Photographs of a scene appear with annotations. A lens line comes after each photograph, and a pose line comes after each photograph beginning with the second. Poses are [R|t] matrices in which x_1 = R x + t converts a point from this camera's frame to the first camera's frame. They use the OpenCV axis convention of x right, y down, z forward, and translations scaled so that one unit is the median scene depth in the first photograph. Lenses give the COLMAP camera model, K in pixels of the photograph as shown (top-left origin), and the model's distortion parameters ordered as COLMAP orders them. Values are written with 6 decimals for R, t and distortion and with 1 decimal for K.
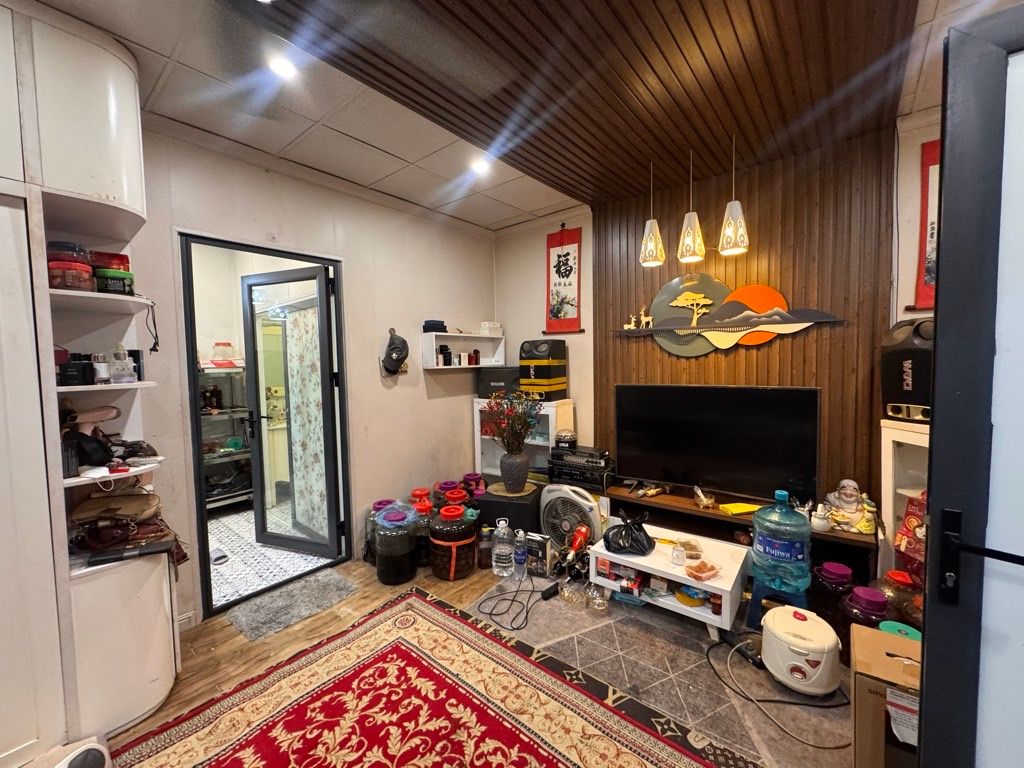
lens RADIAL K [[407.9, 0, 509.7], [0, 407.9, 383.0], [0, 0, 1]] dist [0.001473, -0.000269]
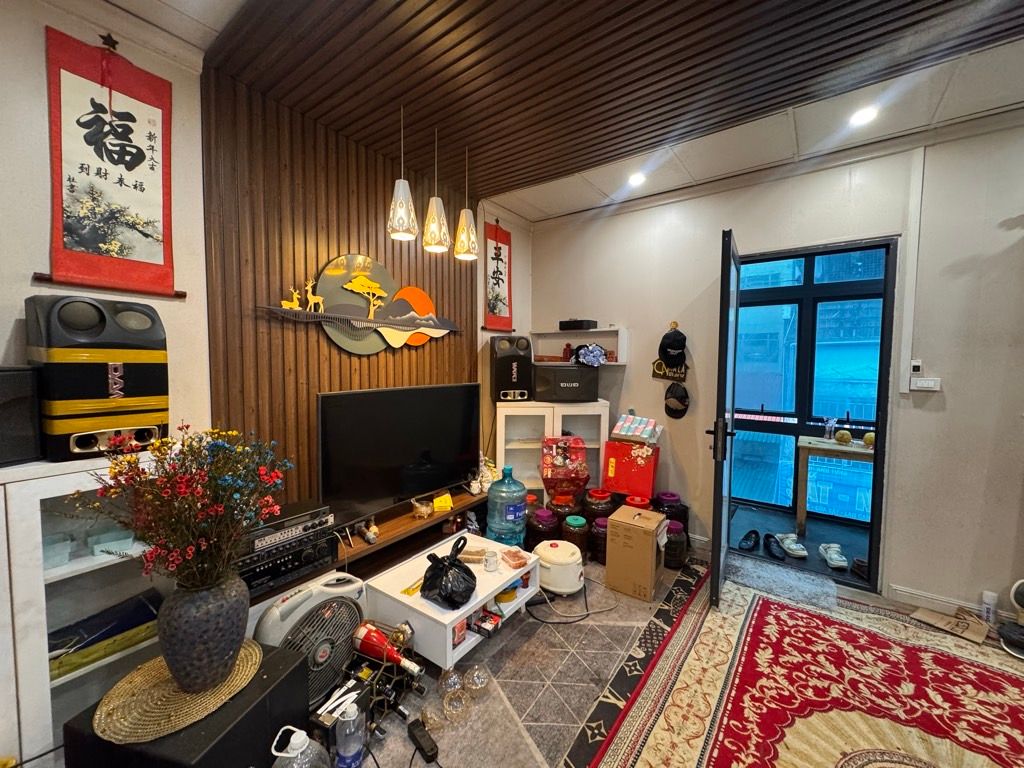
lens RADIAL K [[407.9, 0, 522.7], [0, 407.9, 381.2], [0, 0, 1]] dist [0.001473, -0.000269]
pose [[-0.055059, -0.032702, 0.997947, -0.420831], [0.045526, 0.998342, 0.035227, -0.026264], [-0.997445, 0.047372, -0.053479, 0.747422]]
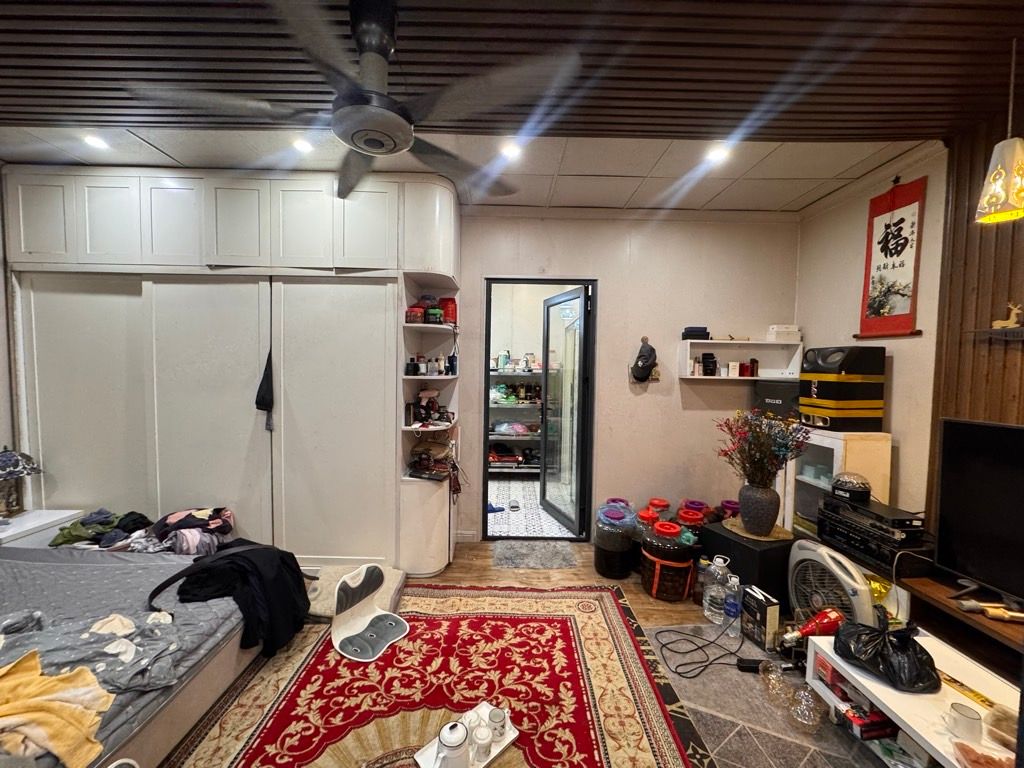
lens RADIAL K [[407.9, 0, 512.6], [0, 407.9, 382.6], [0, 0, 1]] dist [0.001473, -0.000269]
pose [[0.640852, 0.061129, -0.765226, 0.326839], [-0.072033, 0.997215, 0.019336, -0.016116], [0.764277, 0.042730, 0.643471, 0.095045]]
